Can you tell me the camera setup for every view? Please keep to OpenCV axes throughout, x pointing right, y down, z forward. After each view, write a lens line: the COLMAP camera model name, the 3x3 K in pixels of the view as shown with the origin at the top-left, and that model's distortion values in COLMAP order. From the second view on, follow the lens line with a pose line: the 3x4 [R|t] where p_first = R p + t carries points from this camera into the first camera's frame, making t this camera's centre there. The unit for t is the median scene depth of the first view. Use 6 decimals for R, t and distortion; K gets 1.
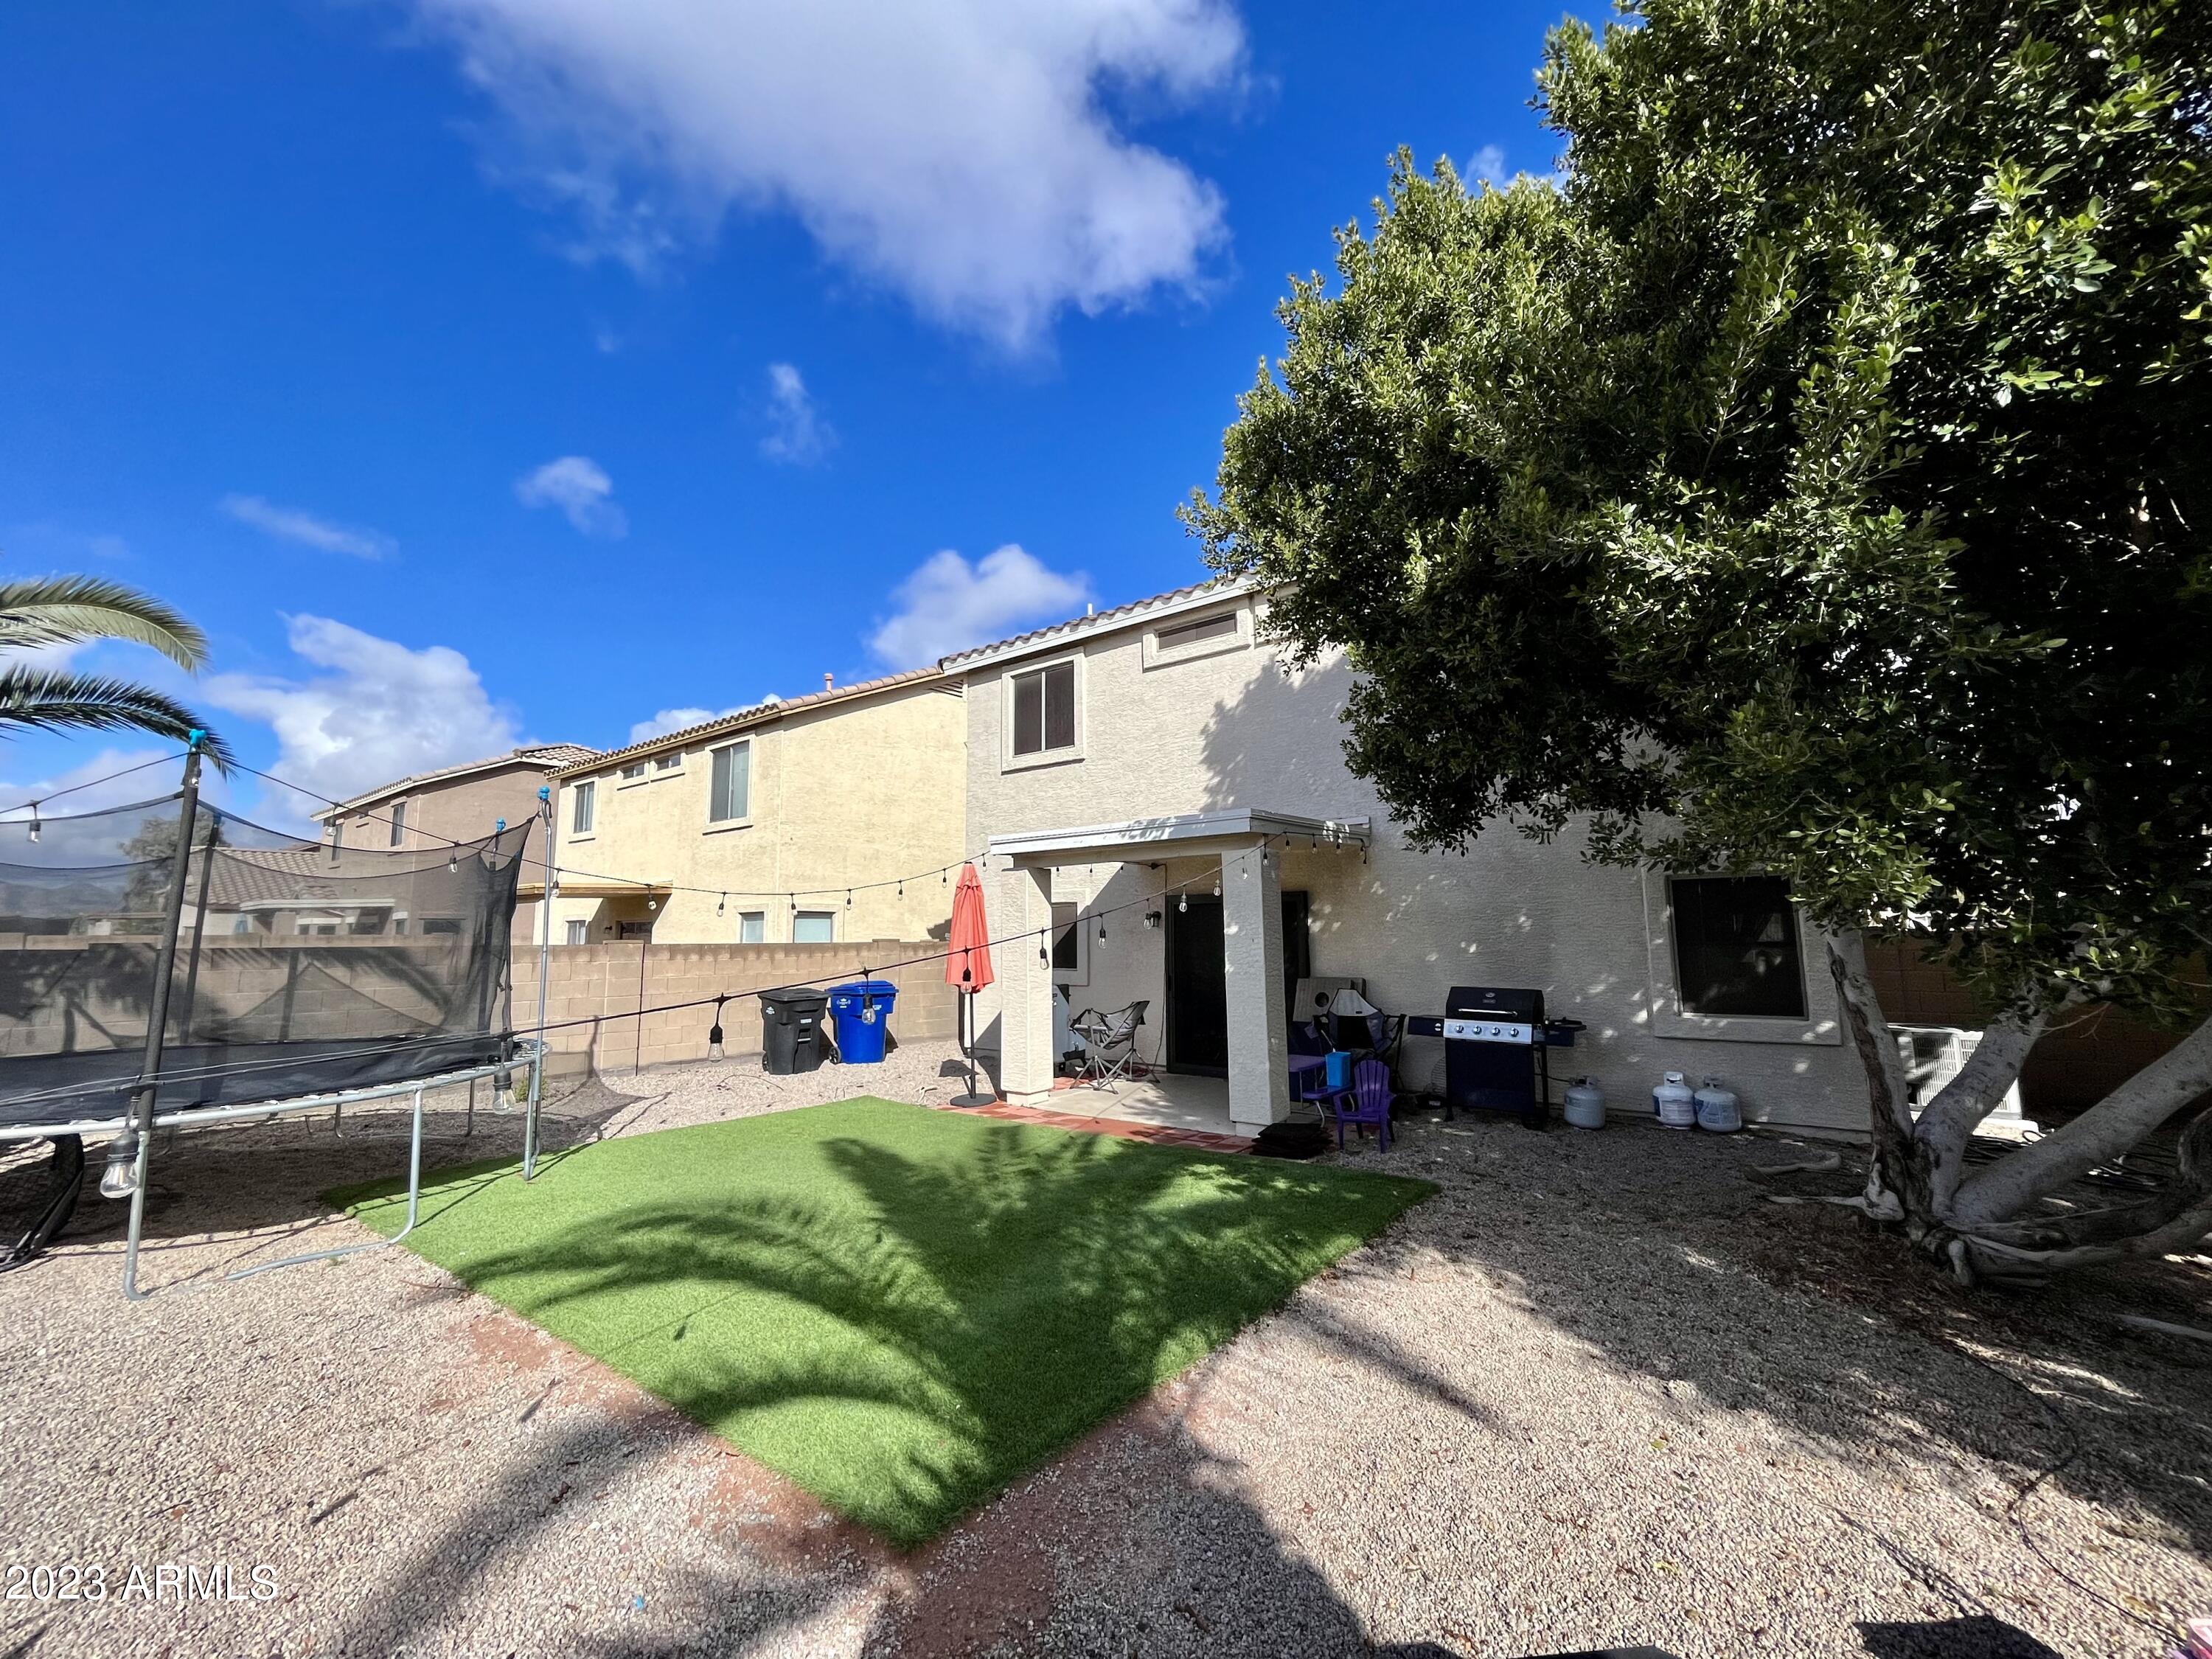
lens RADIAL K [[885.1, 0, 1106.8], [0, 885.1, 864.0], [0, 0, 1]] dist [-0.002247, -0.000103]
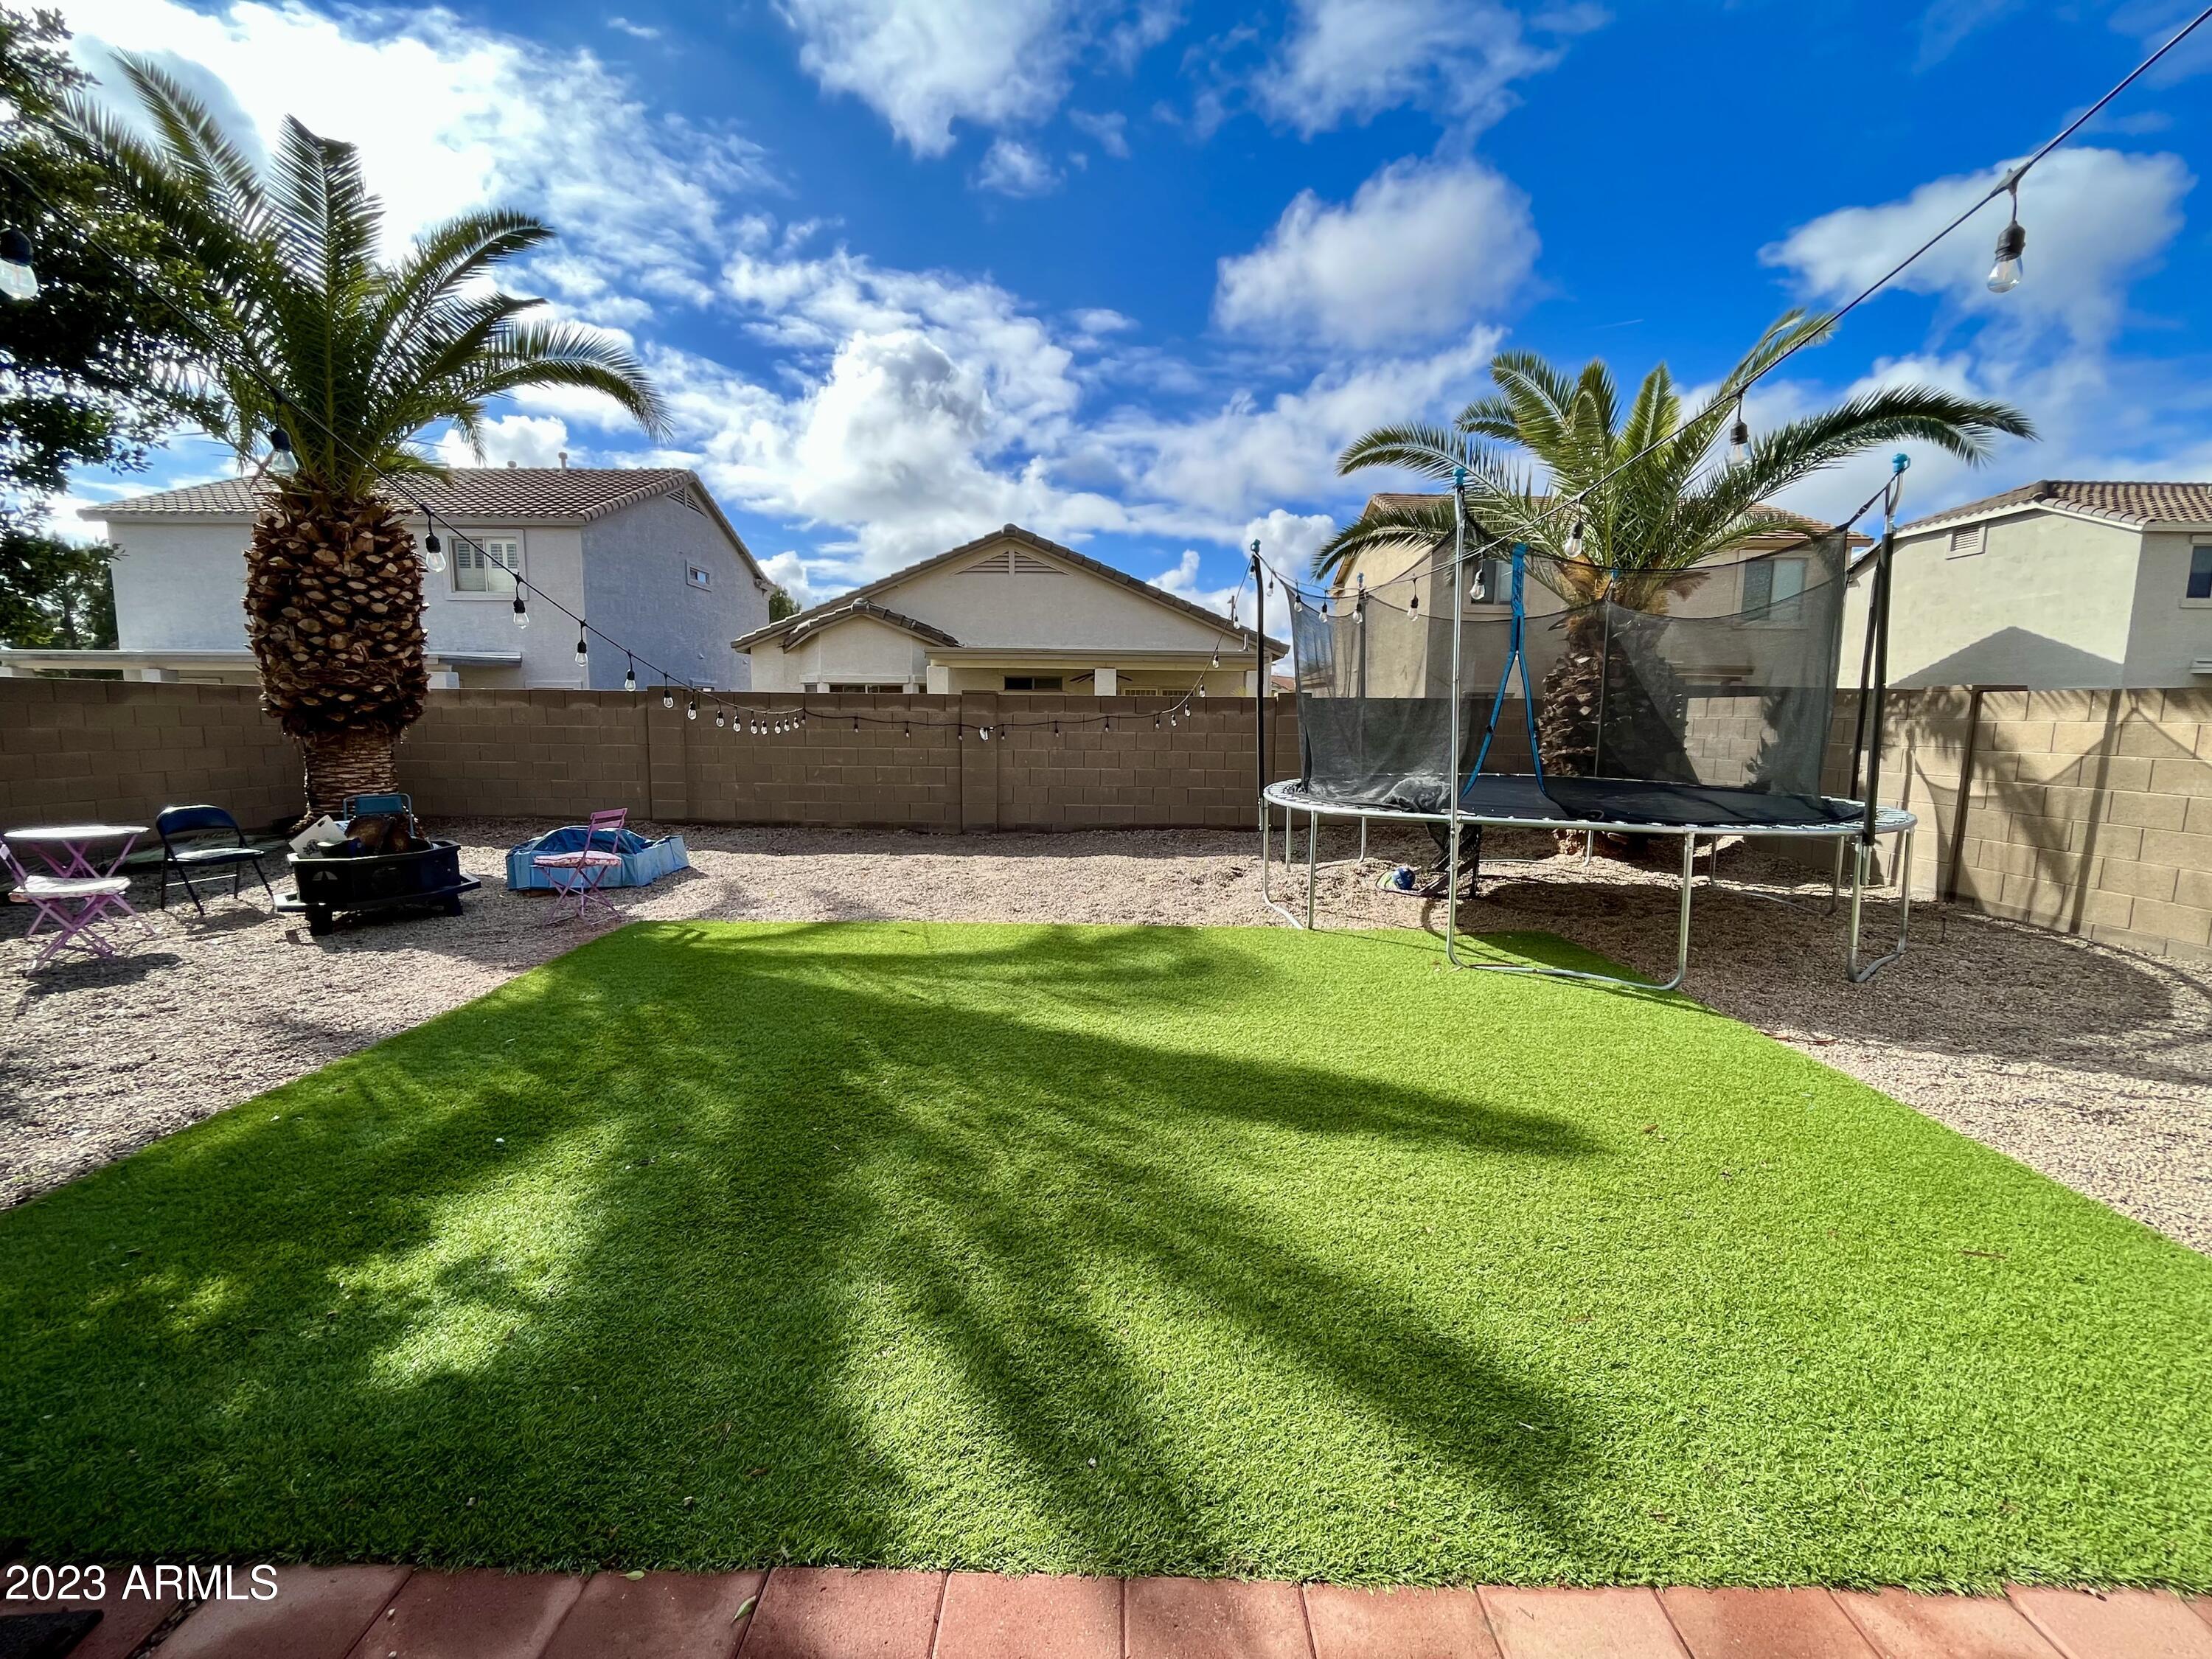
lens RADIAL K [[885.1, 0, 1106.8], [0, 885.1, 864.0], [0, 0, 1]] dist [-0.002247, -0.000103]
pose [[-0.781214, 0.104065, -0.615529, 0.095465], [0.052065, 0.993434, 0.101877, 0.133599], [0.622089, 0.047540, -0.781502, 1.163307]]
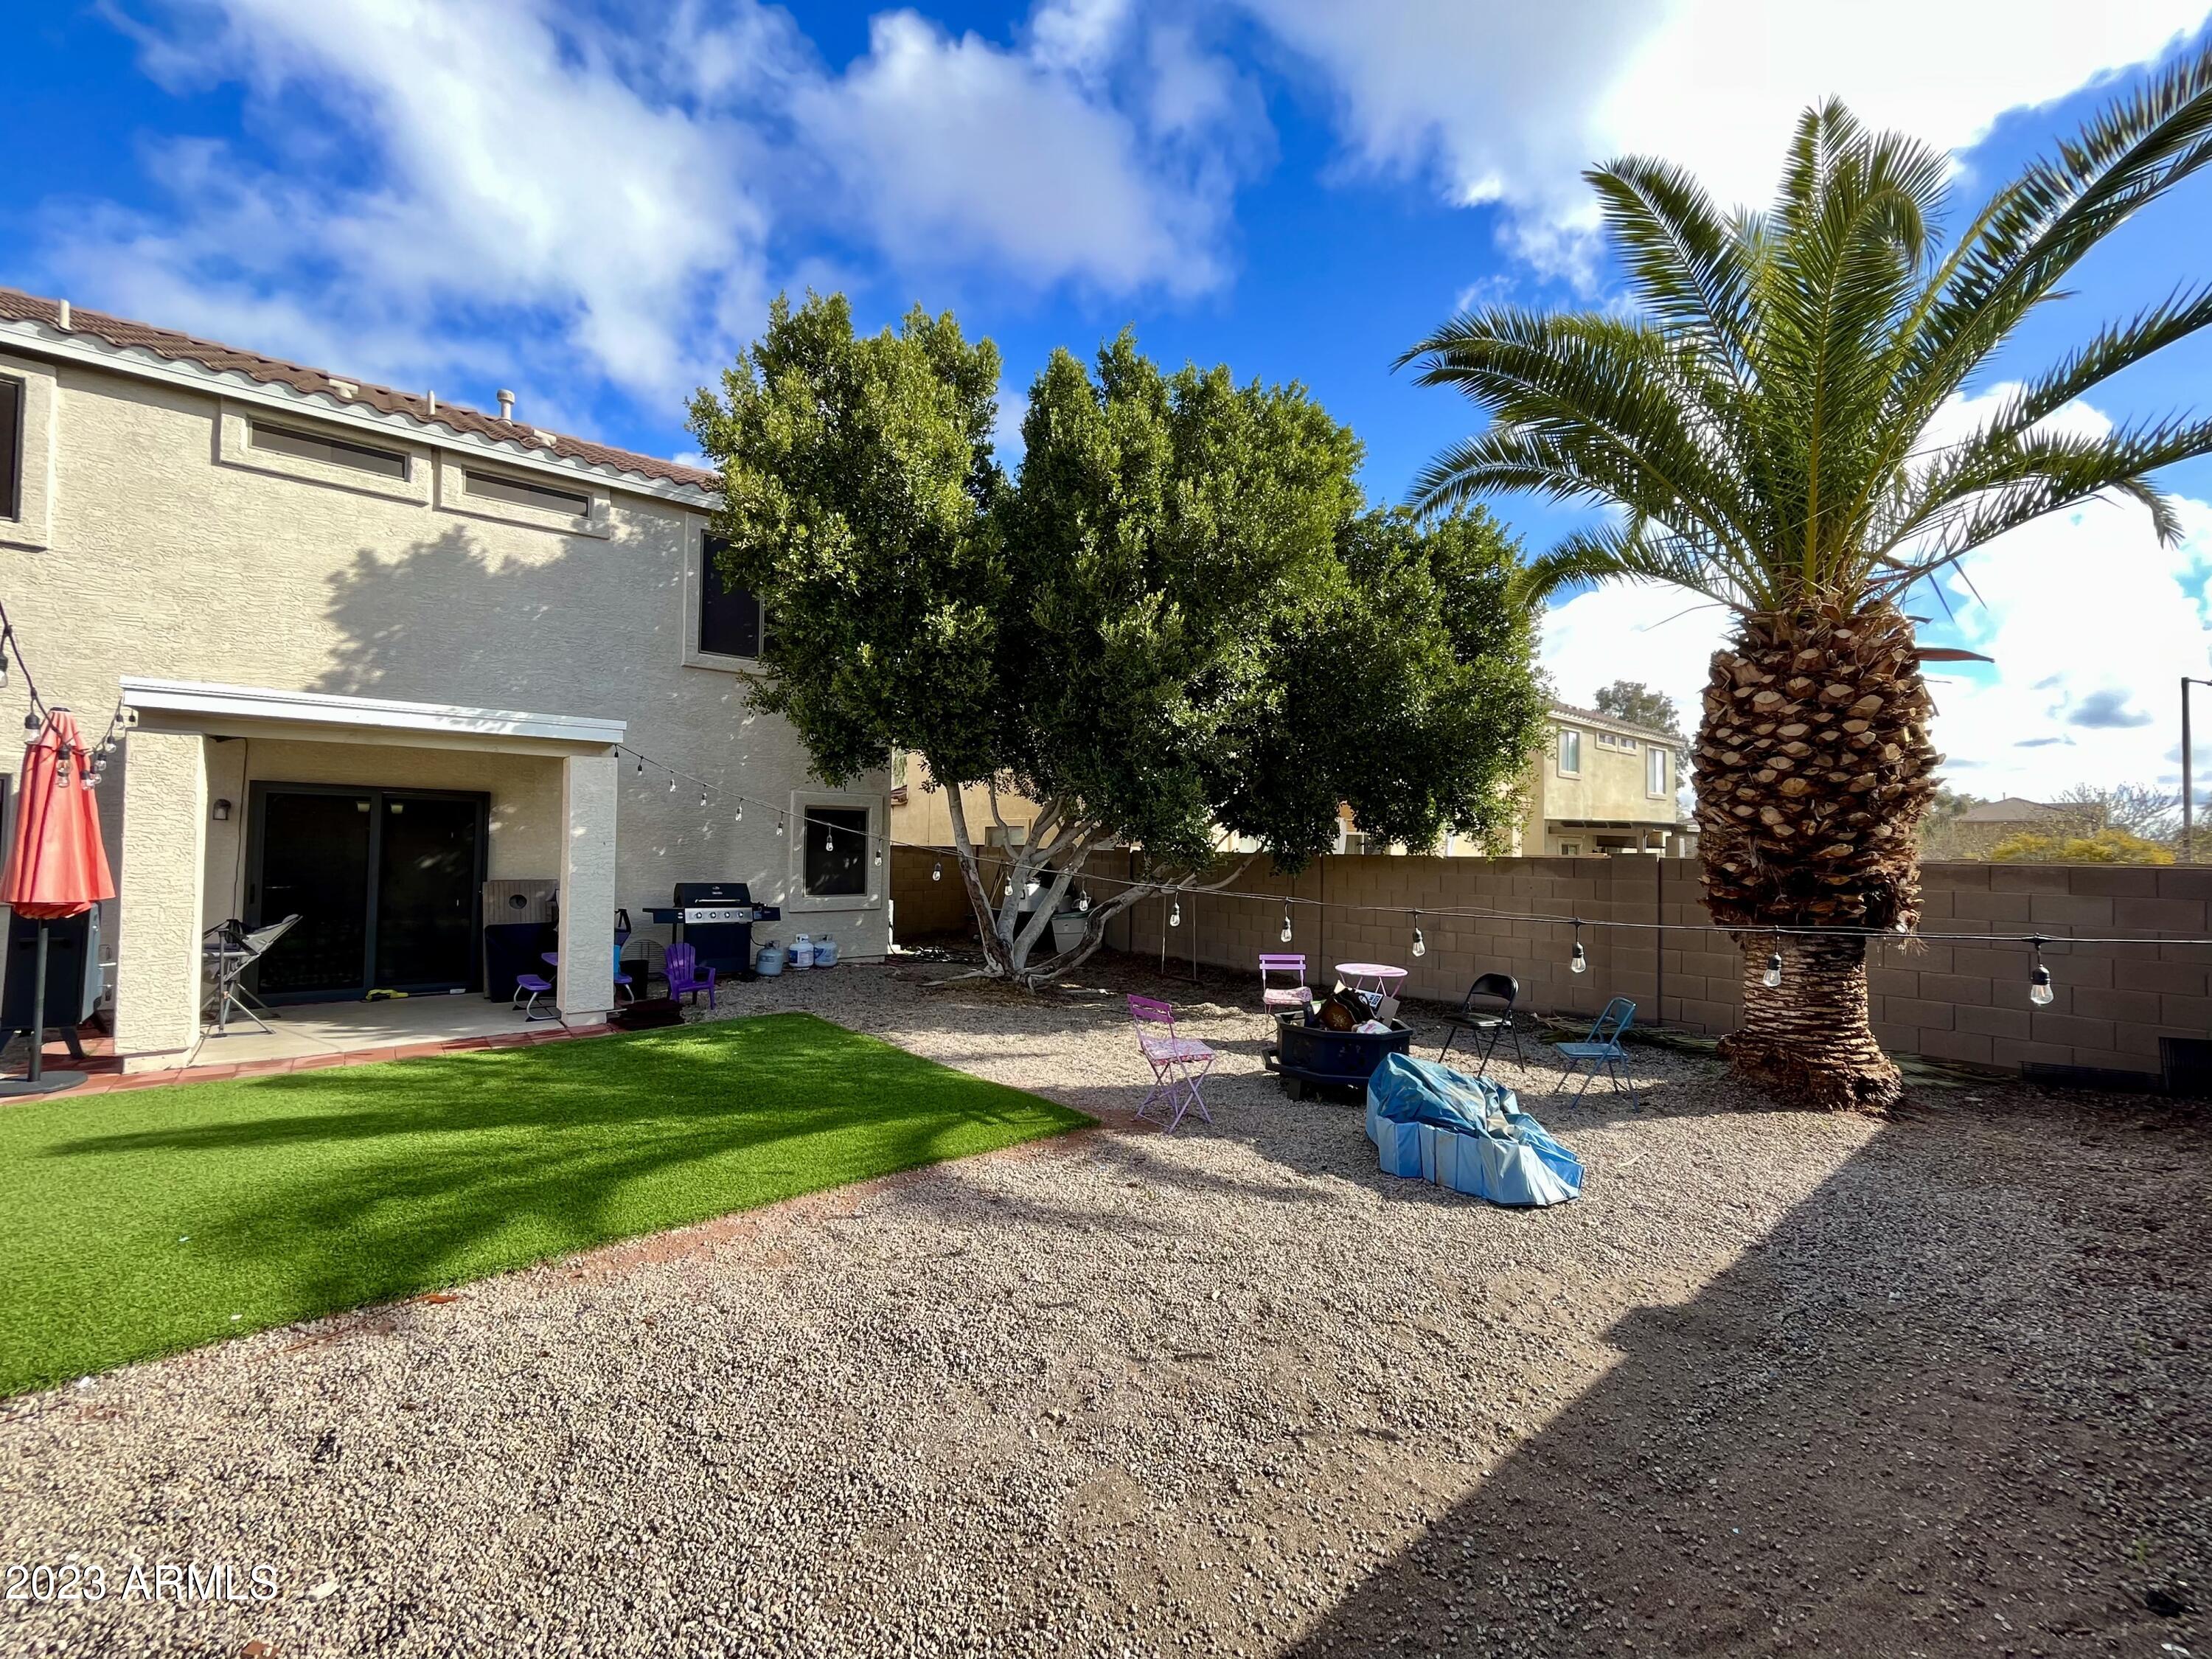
lens RADIAL K [[875.6, 0, 1106.0], [0, 875.6, 829.5], [0, 0, 1]] dist [-0.000645, -0.000105]
pose [[0.228652, 0.034268, 0.972905, -0.741293], [-0.101092, 0.994813, -0.011282, 0.021370], [-0.968245, -0.095773, 0.230930, 0.166472]]
